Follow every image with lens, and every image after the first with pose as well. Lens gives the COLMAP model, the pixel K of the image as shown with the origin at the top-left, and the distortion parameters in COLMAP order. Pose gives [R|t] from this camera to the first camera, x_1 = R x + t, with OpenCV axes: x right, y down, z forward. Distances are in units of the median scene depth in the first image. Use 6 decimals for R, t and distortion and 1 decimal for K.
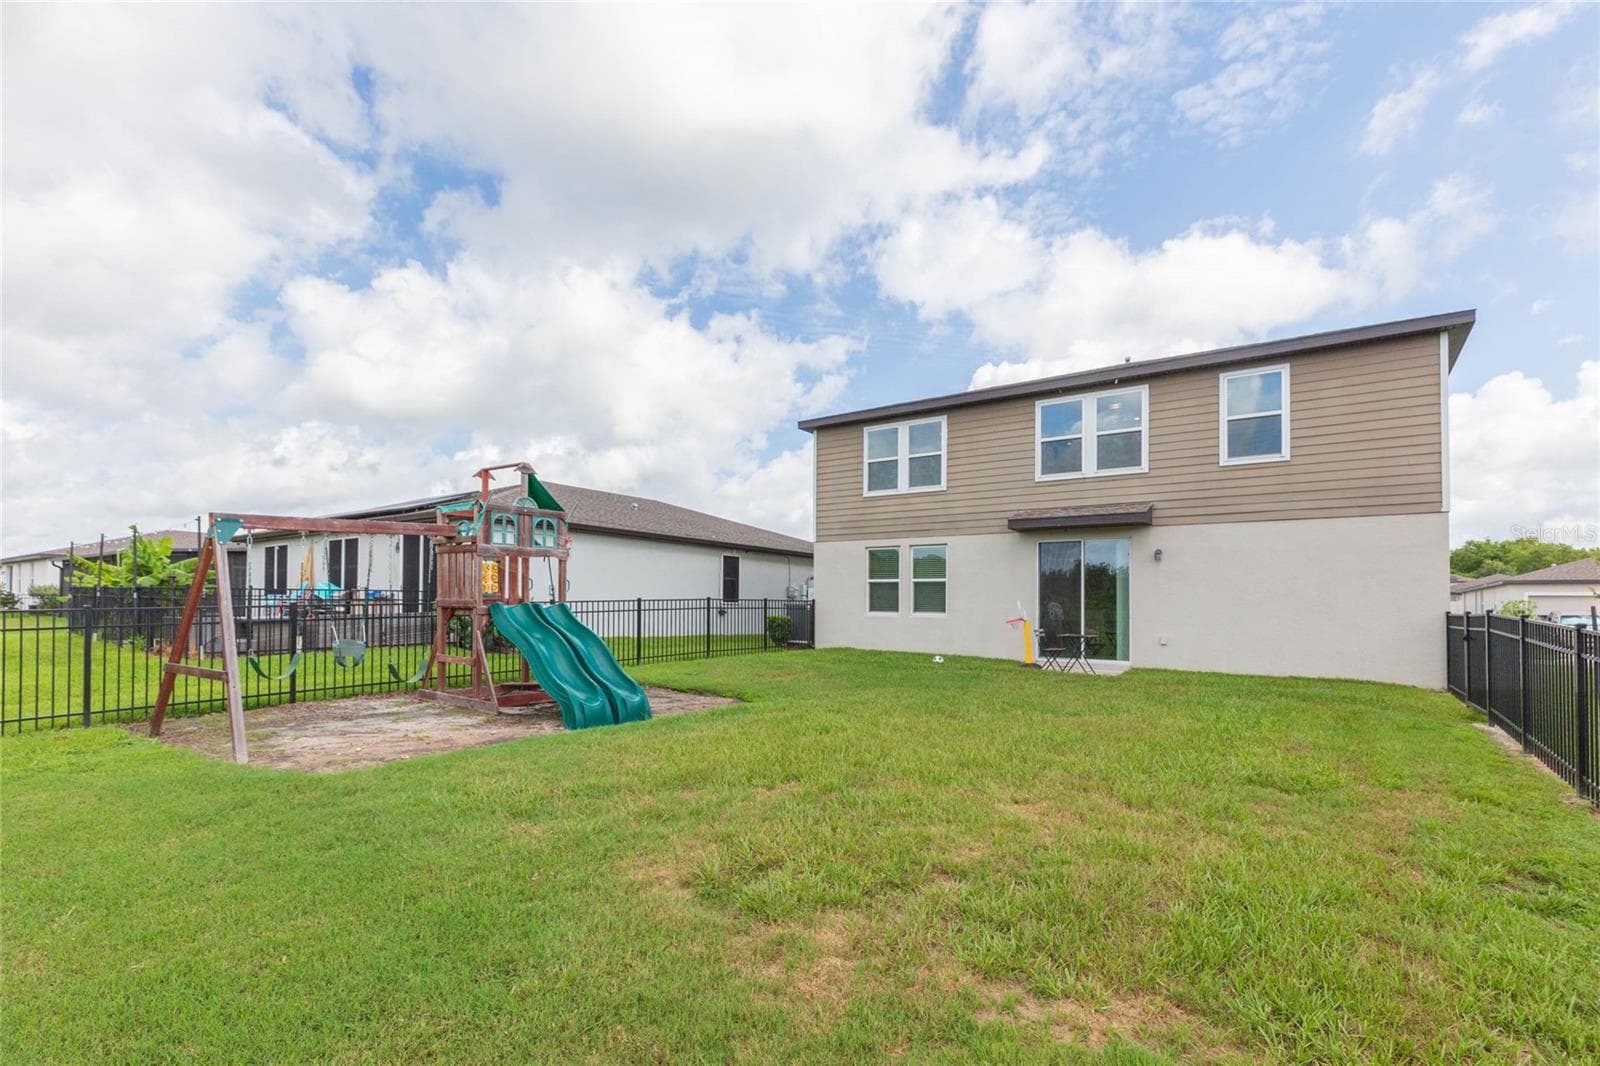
lens RADIAL K [[761.7, 0, 801.8], [0, 761.7, 607.4], [0, 0, 1]] dist [-0.000908, -0.000109]
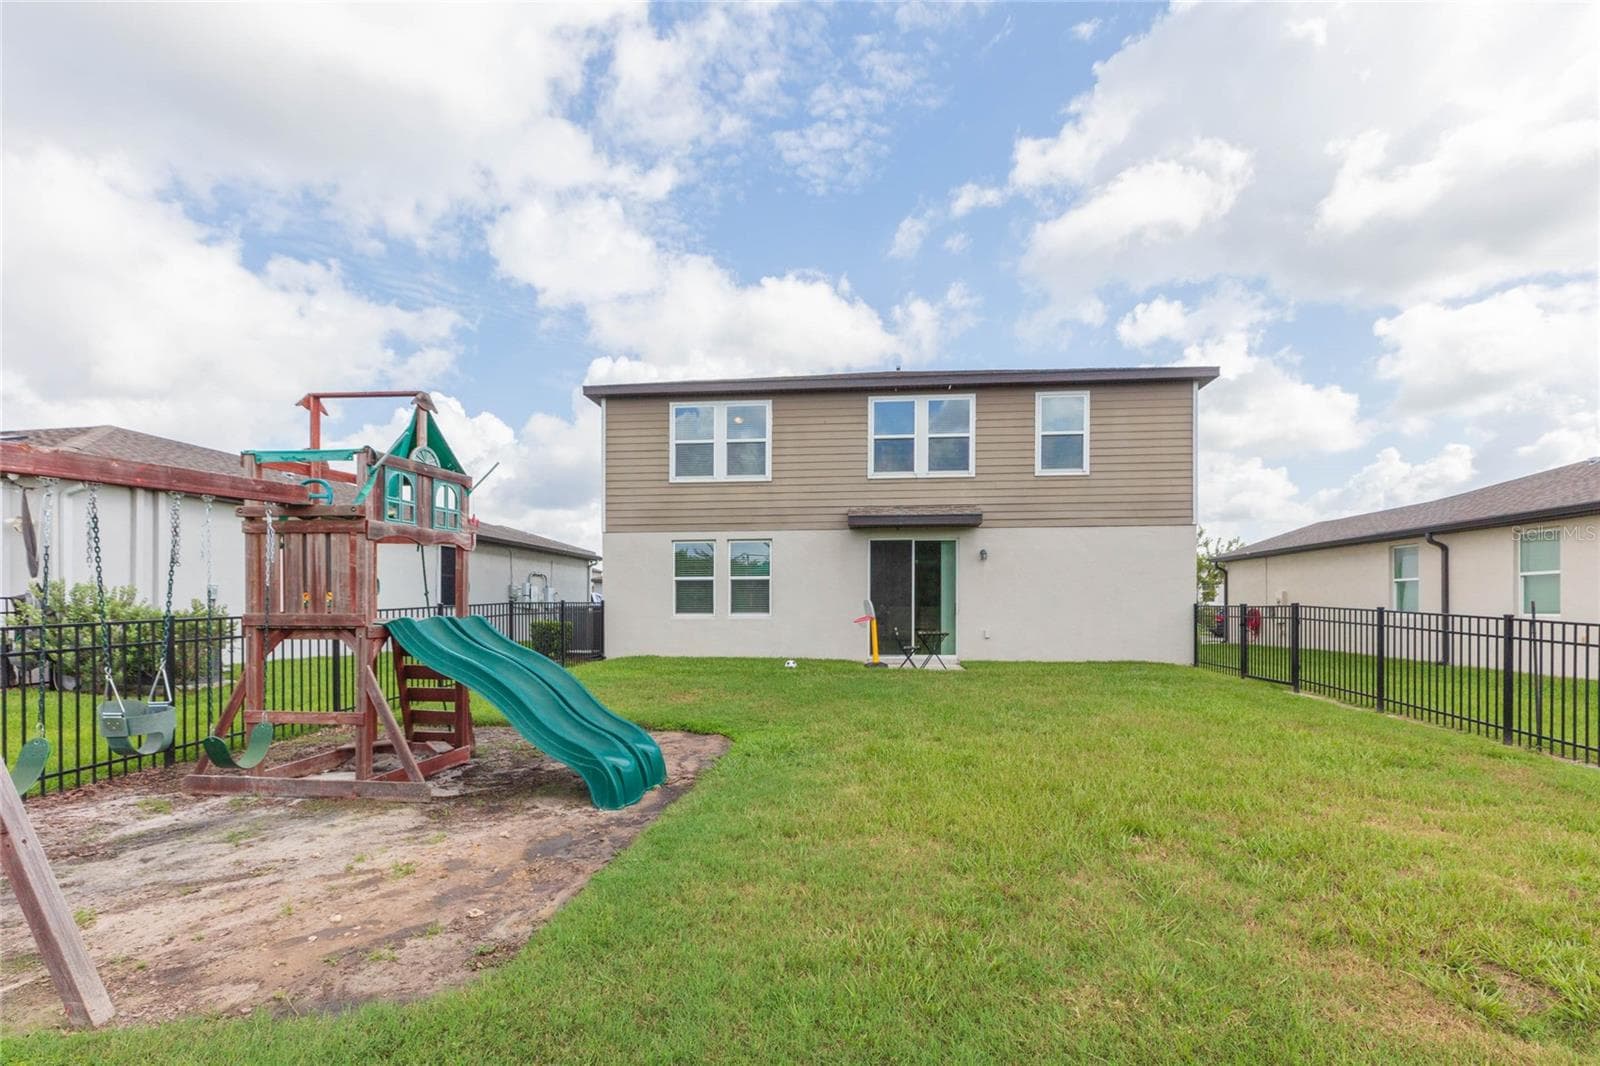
lens RADIAL K [[761.7, 0, 801.8], [0, 761.7, 607.4], [0, 0, 1]] dist [-0.000908, -0.000109]
pose [[0.853191, -0.020134, 0.521209, -0.267067], [0.017193, 0.999797, 0.010478, -0.008974], [-0.521314, 0.000021, 0.853365, 0.188344]]
